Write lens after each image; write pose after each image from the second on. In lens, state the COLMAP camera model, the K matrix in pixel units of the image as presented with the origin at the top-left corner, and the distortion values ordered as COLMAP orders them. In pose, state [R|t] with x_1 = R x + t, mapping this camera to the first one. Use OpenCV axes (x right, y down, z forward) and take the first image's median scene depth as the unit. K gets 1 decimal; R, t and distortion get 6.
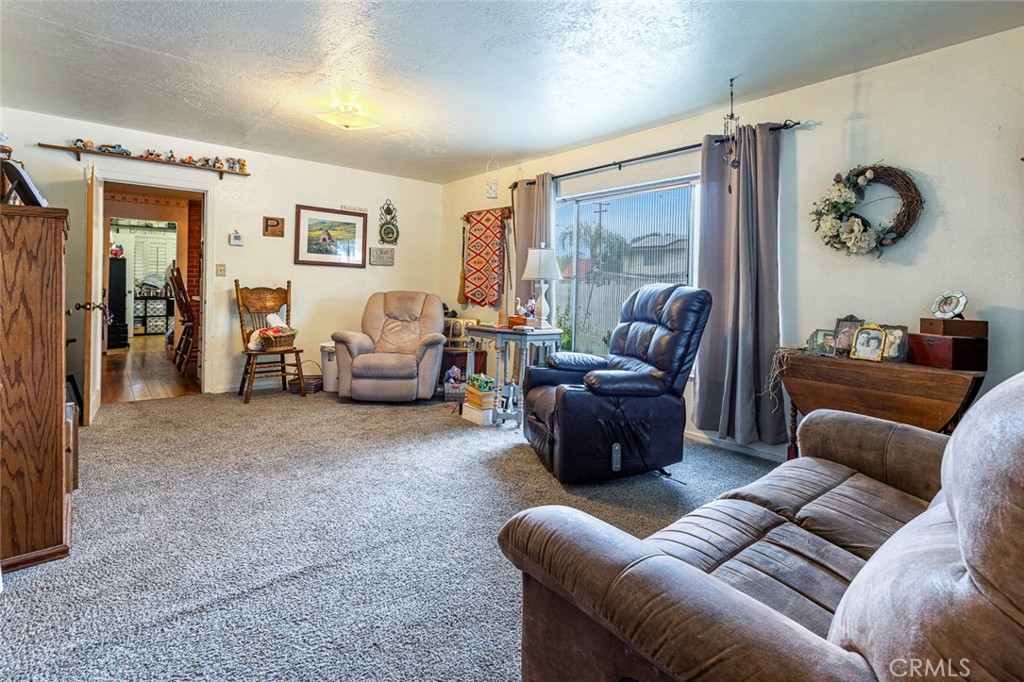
lens RADIAL K [[492.0, 0, 515.2], [0, 492.0, 286.5], [0, 0, 1]] dist [0.001539, 0.000555]
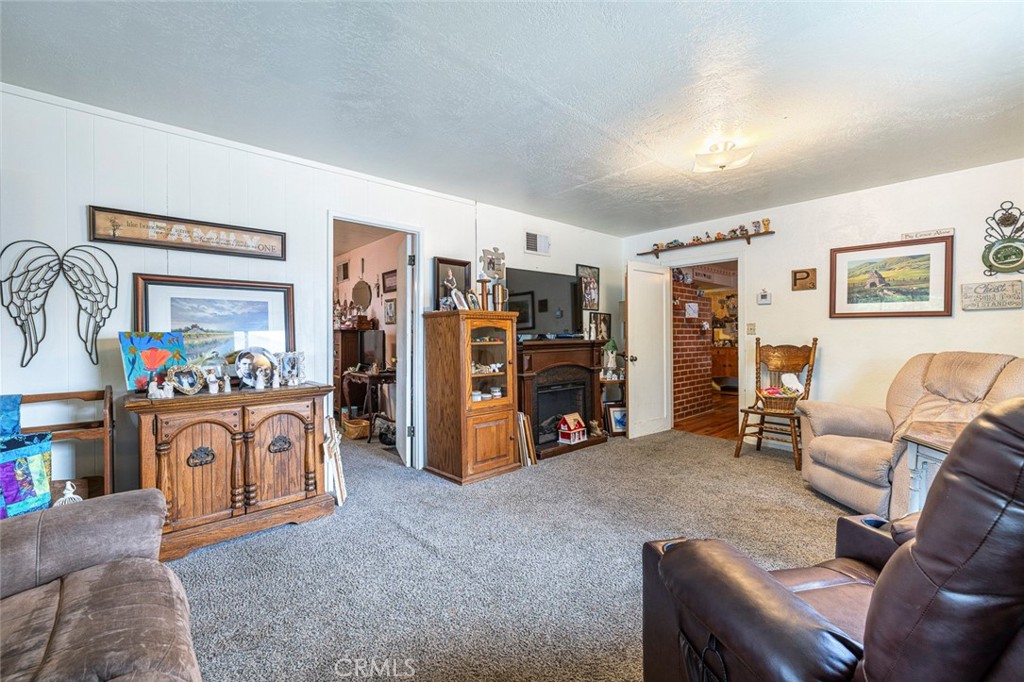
lens RADIAL K [[430.9, 0, 512.1], [0, 430.9, 337.6], [0, 0, 1]] dist [0.000703, 0.000097]
pose [[0.023875, -0.010324, -0.999662, 0.305089], [0.010336, 0.999896, -0.010080, -0.009534], [0.999662, -0.010092, 0.023979, 0.431883]]
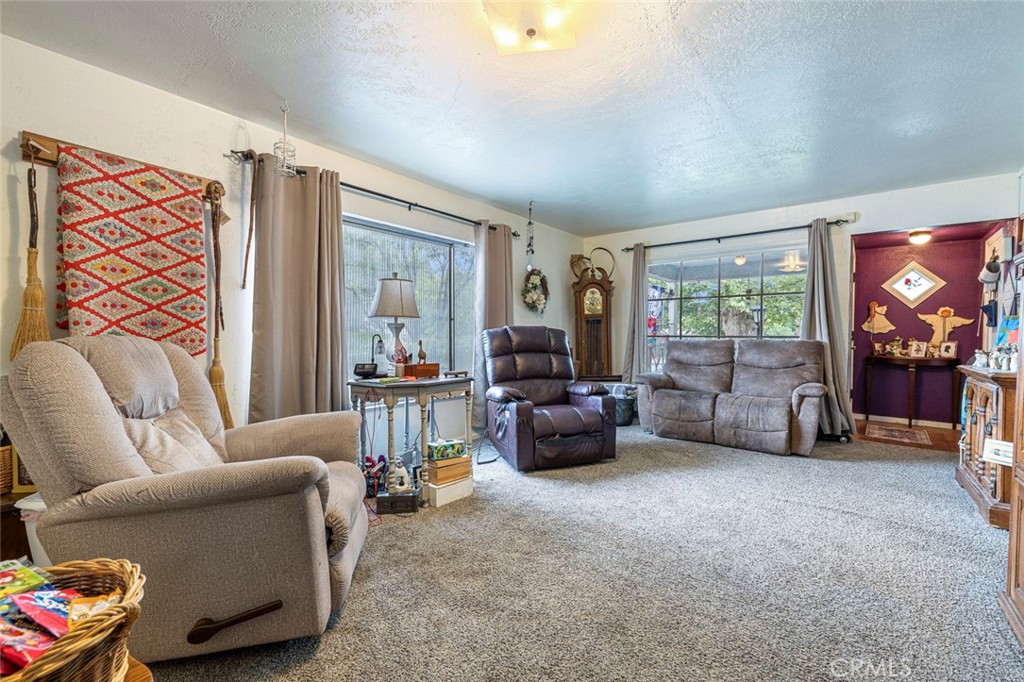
lens RADIAL K [[430.9, 0, 507.1], [0, 430.9, 342.1], [0, 0, 1]] dist [0.000703, 0.000097]
pose [[-0.164297, -0.034388, 0.985811, -0.588109], [-0.012054, 0.999388, 0.032853, 0.000395], [-0.986337, -0.006485, -0.164611, 0.794148]]
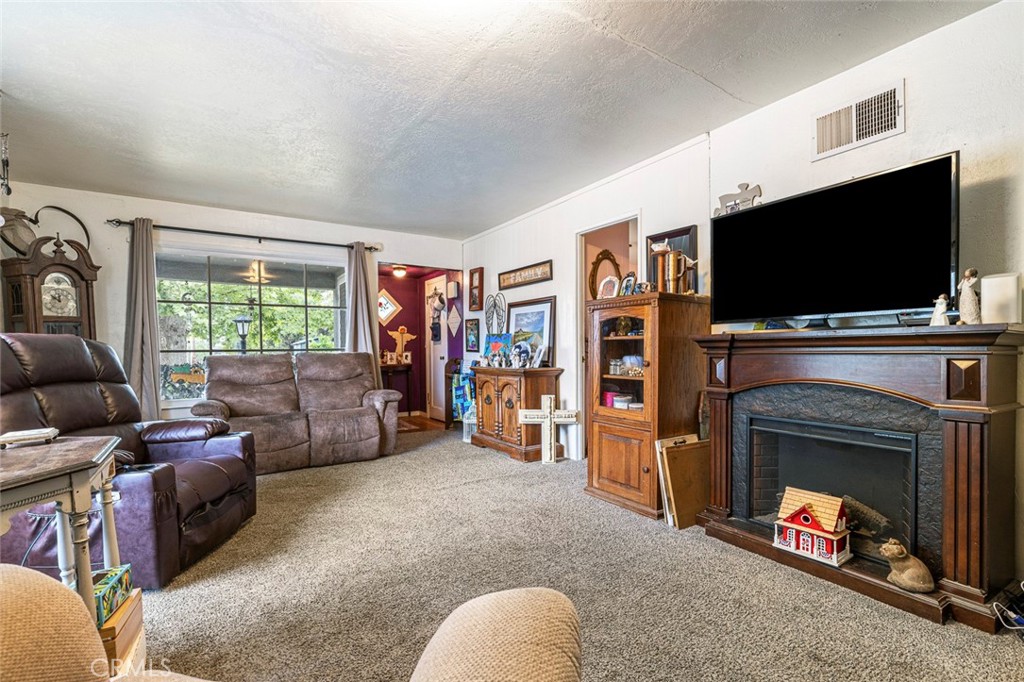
lens RADIAL K [[467.8, 0, 511.5], [0, 467.8, 360.7], [0, 0, 1]] dist [-0.001075, -0.000278]
pose [[-0.989558, -0.011623, 0.143663, -0.325599], [-0.007969, 0.999630, 0.025990, 0.006615], [-0.143912, 0.024574, -0.989285, 1.010606]]
